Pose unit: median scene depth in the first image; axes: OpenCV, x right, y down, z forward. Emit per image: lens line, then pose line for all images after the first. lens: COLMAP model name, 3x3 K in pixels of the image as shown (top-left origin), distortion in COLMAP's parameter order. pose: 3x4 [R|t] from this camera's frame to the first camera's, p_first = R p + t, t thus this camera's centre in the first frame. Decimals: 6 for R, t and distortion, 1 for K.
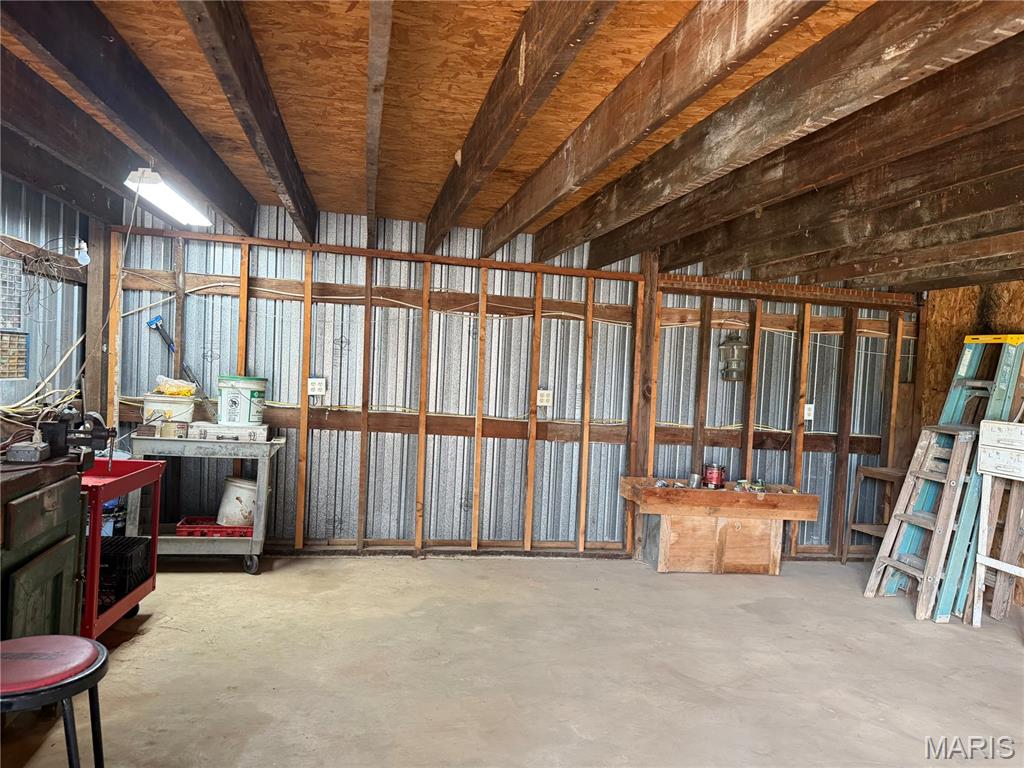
lens RADIAL K [[718.2, 0, 514.1], [0, 718.2, 379.8], [0, 0, 1]] dist [0.075910, -0.098802]
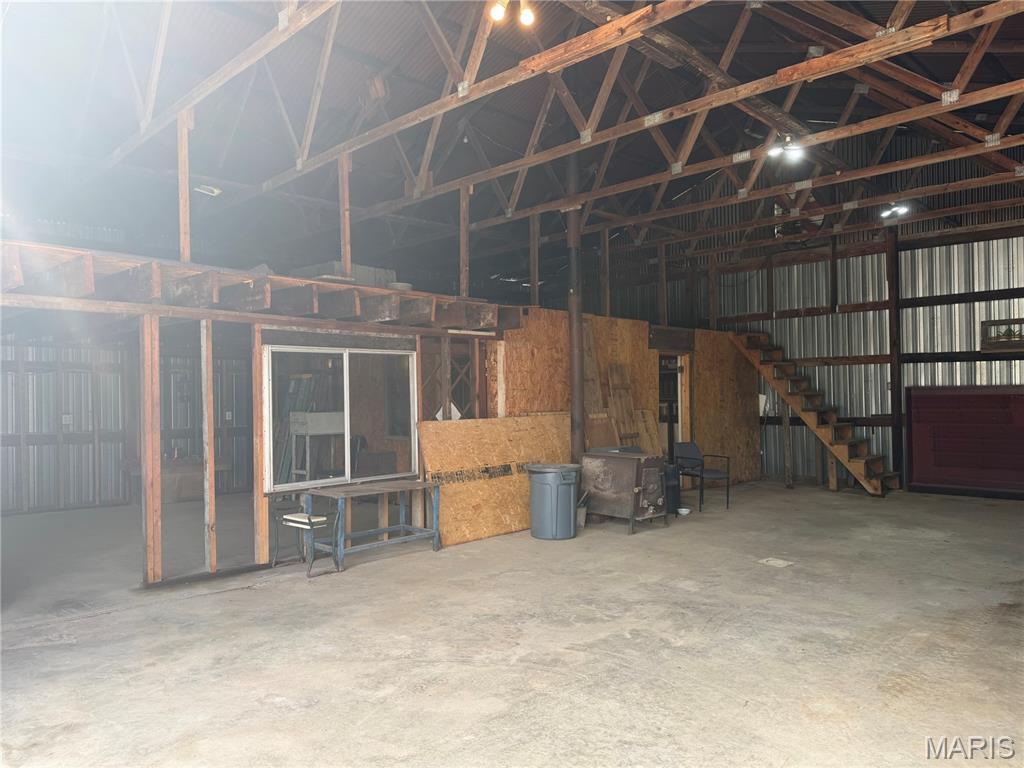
lens RADIAL K [[711.2, 0, 508.7], [0, 711.2, 387.3], [0, 0, 1]] dist [0.027560, -0.053663]
pose [[0.823053, -0.058028, 0.564993, -0.052052], [0.070412, 0.997518, -0.000122, 0.023850], [-0.563583, 0.039882, 0.825096, -1.093407]]
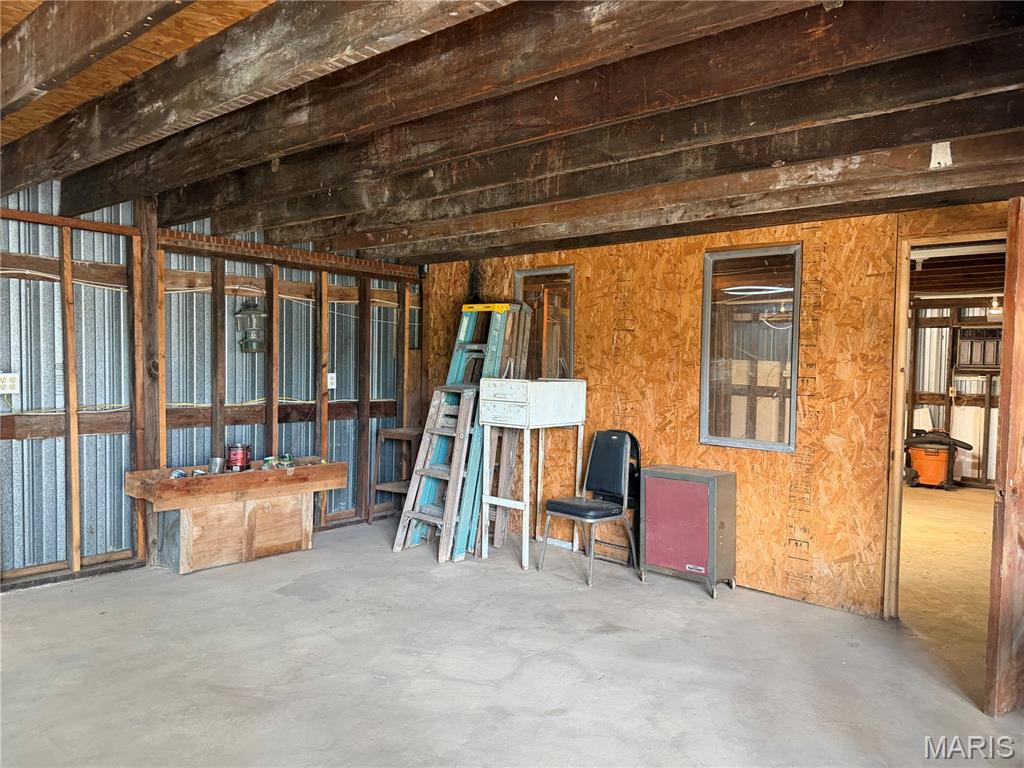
lens RADIAL K [[725.0, 0, 515.8], [0, 725.0, 387.2], [0, 0, 1]] dist [0.071264, -0.104312]
pose [[0.791872, -0.067428, 0.606954, -0.002021], [0.039324, 0.997453, 0.059504, 0.004094], [-0.609420, -0.023252, 0.792506, 0.061106]]
